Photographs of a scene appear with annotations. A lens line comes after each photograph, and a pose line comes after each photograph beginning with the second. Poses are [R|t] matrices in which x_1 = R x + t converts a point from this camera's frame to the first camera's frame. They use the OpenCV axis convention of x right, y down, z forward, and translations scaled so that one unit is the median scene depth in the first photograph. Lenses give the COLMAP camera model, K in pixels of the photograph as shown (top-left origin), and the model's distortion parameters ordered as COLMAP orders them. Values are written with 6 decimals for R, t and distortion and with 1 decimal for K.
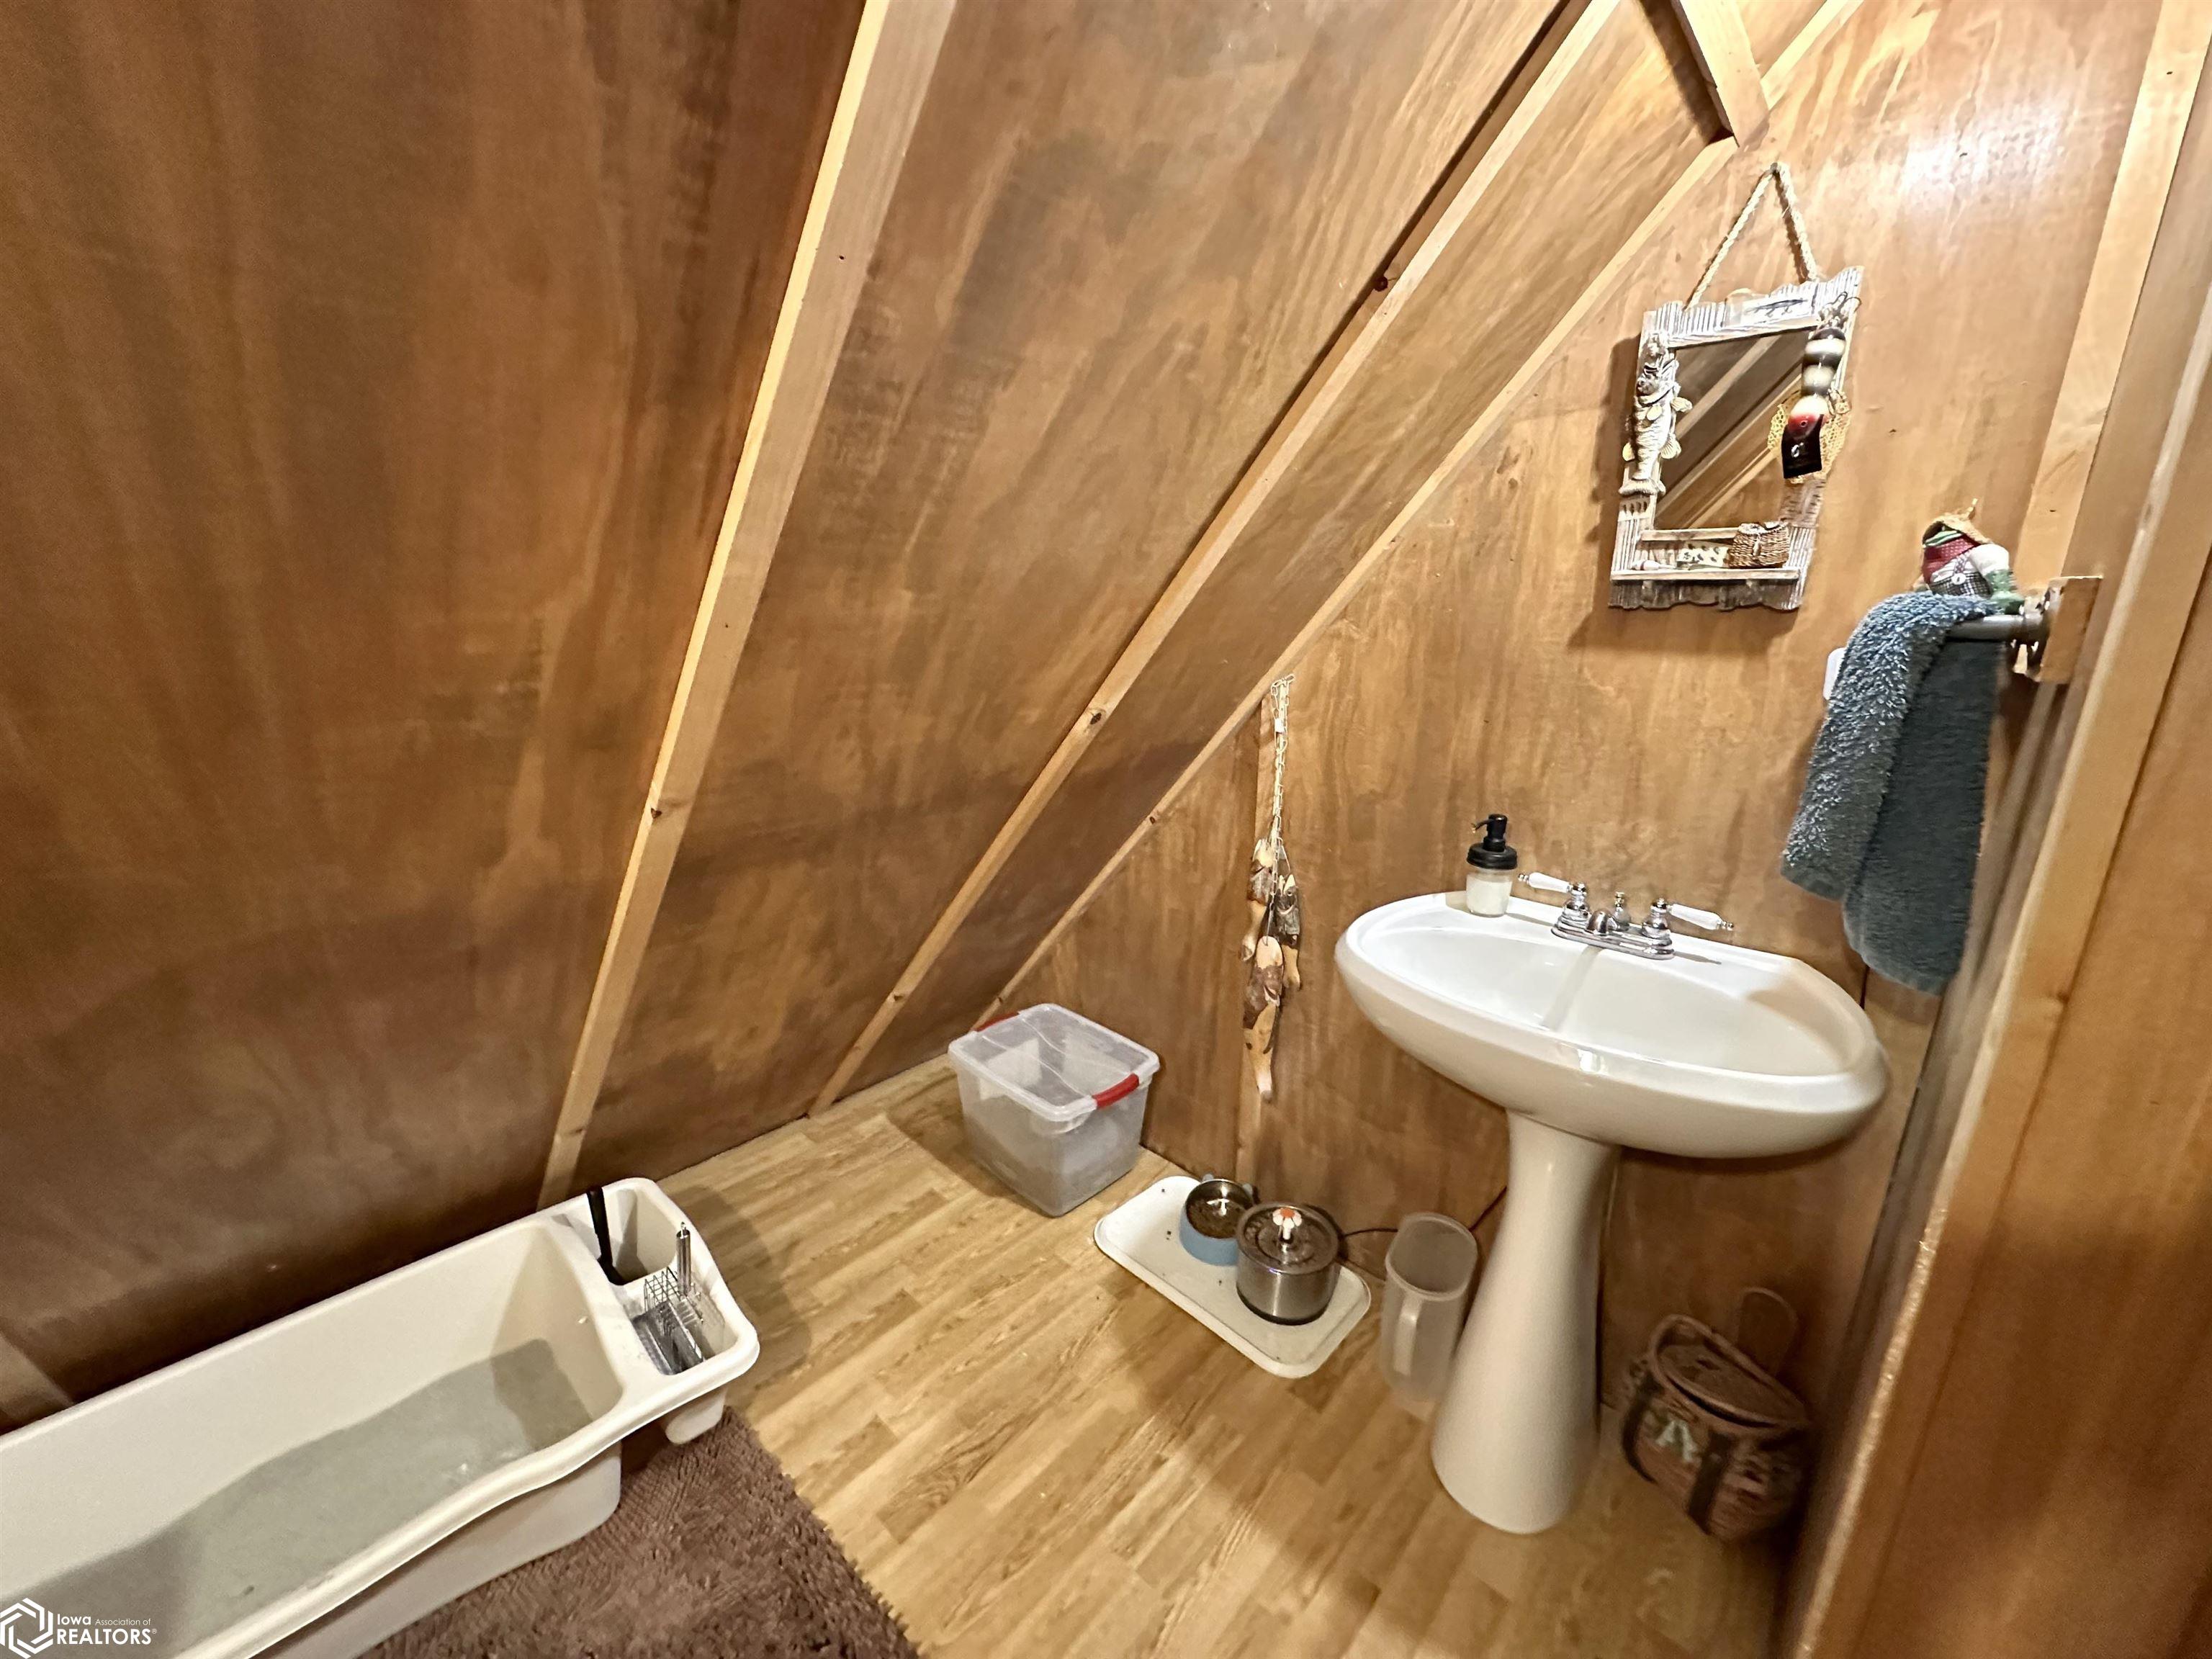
lens RADIAL K [[880.8, 0, 1115.2], [0, 880.8, 827.0], [0, 0, 1]] dist [-0.003700, 0.000738]
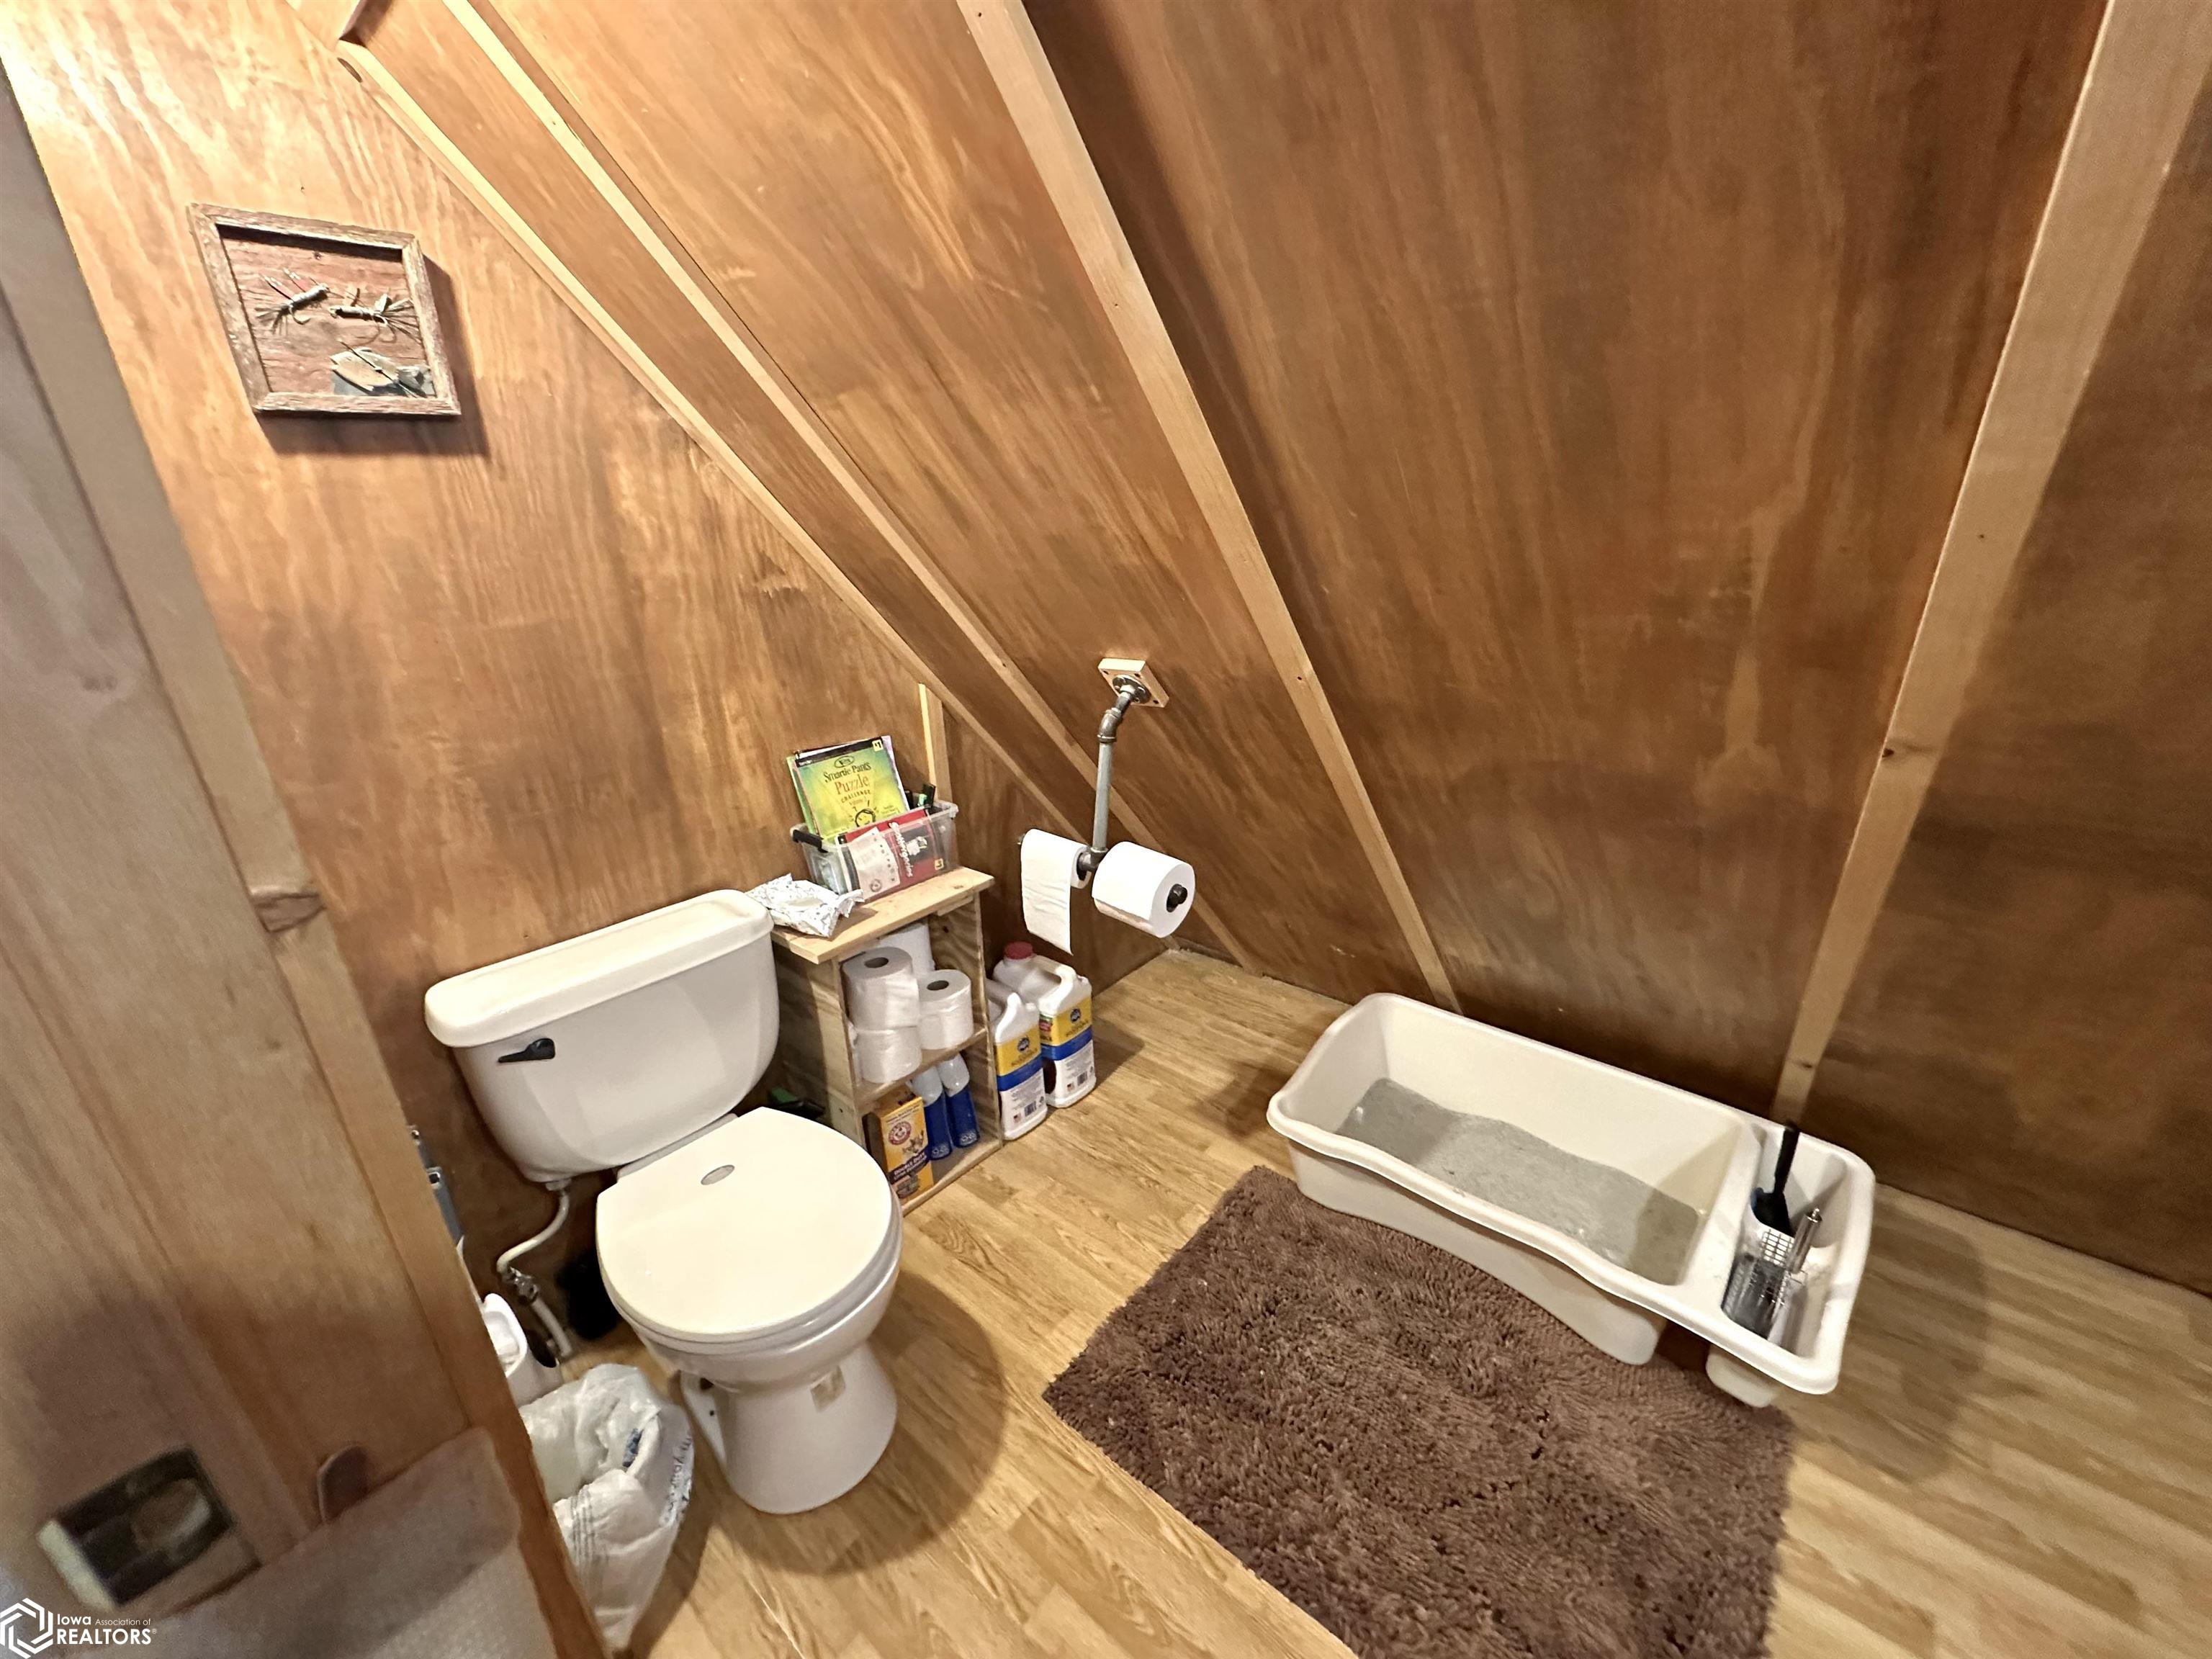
lens RADIAL K [[880.8, 0, 1107.0], [0, 880.8, 826.7], [0, 0, 1]] dist [-0.003700, 0.000738]
pose [[0.024341, 0.324285, -0.945646, 0.266387], [-0.214724, 0.925545, 0.311865, -0.045308], [0.976371, 0.195462, 0.092160, 0.148240]]
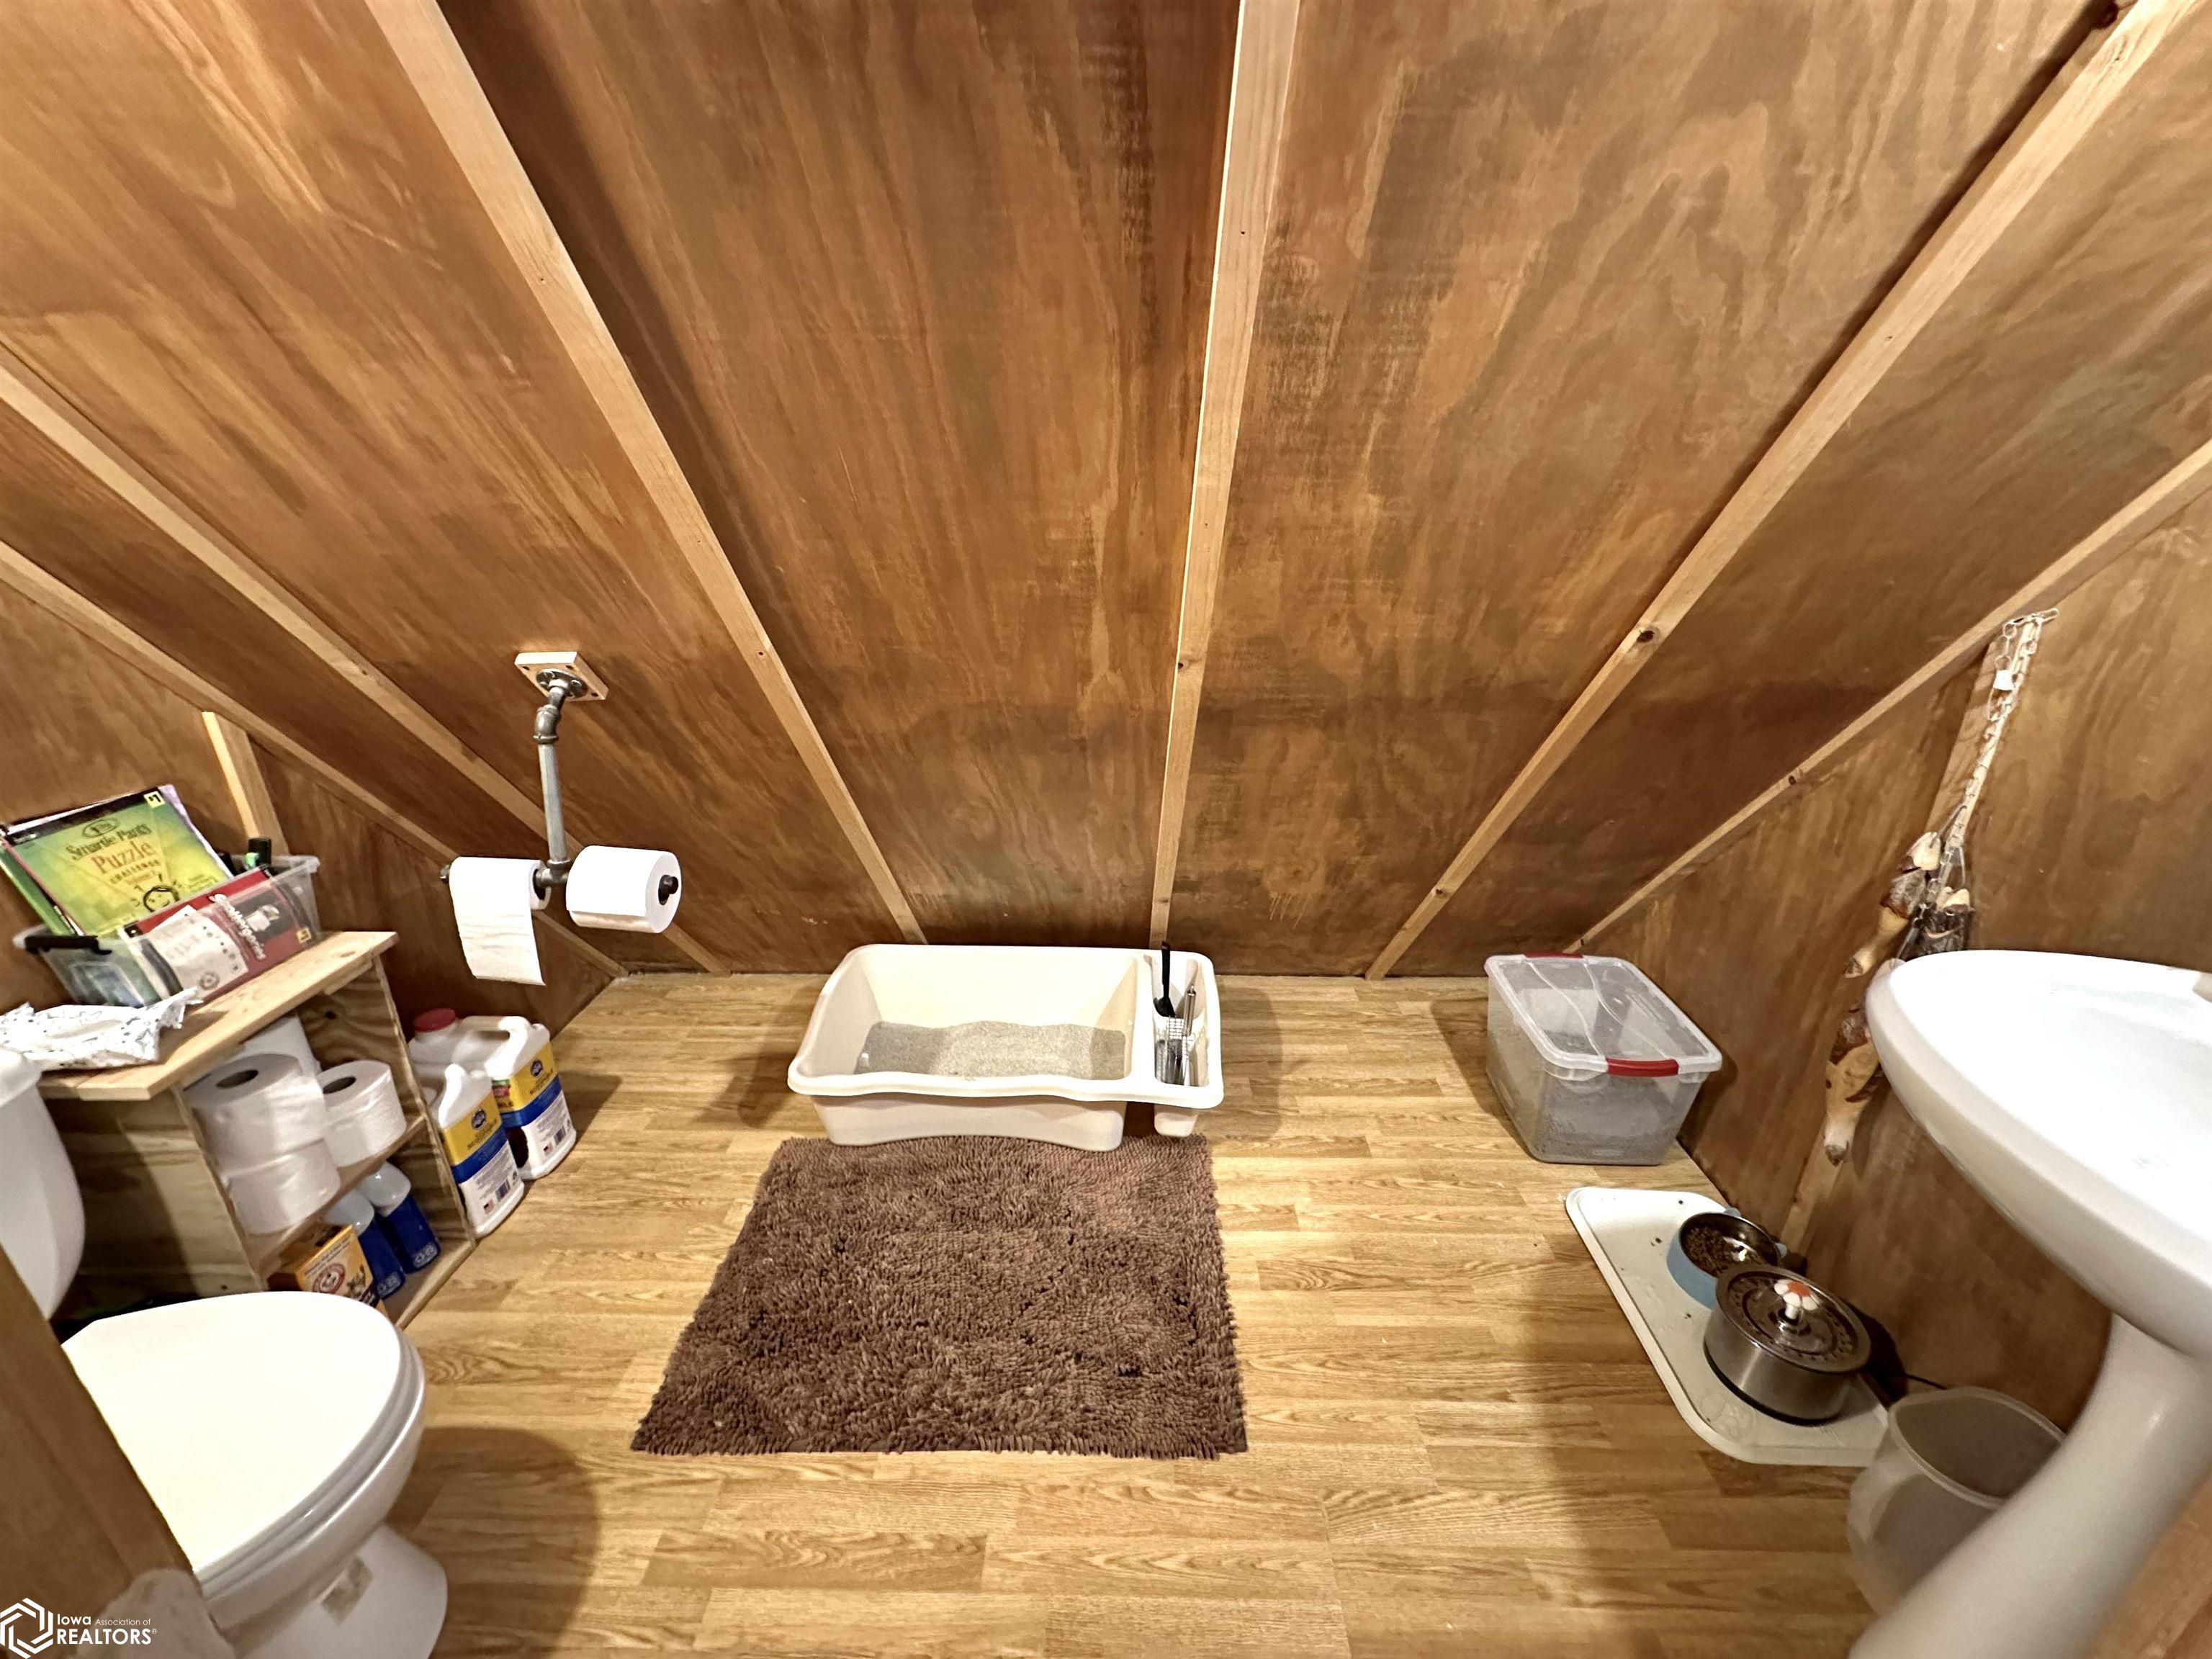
lens RADIAL K [[880.8, 0, 1110.2], [0, 880.8, 825.4], [0, 0, 1]] dist [-0.003700, 0.000738]
pose [[0.661662, 0.252635, -0.705959, 0.372951], [-0.179974, 0.967514, 0.177555, 0.002434], [0.727882, 0.009573, 0.685635, -0.013448]]
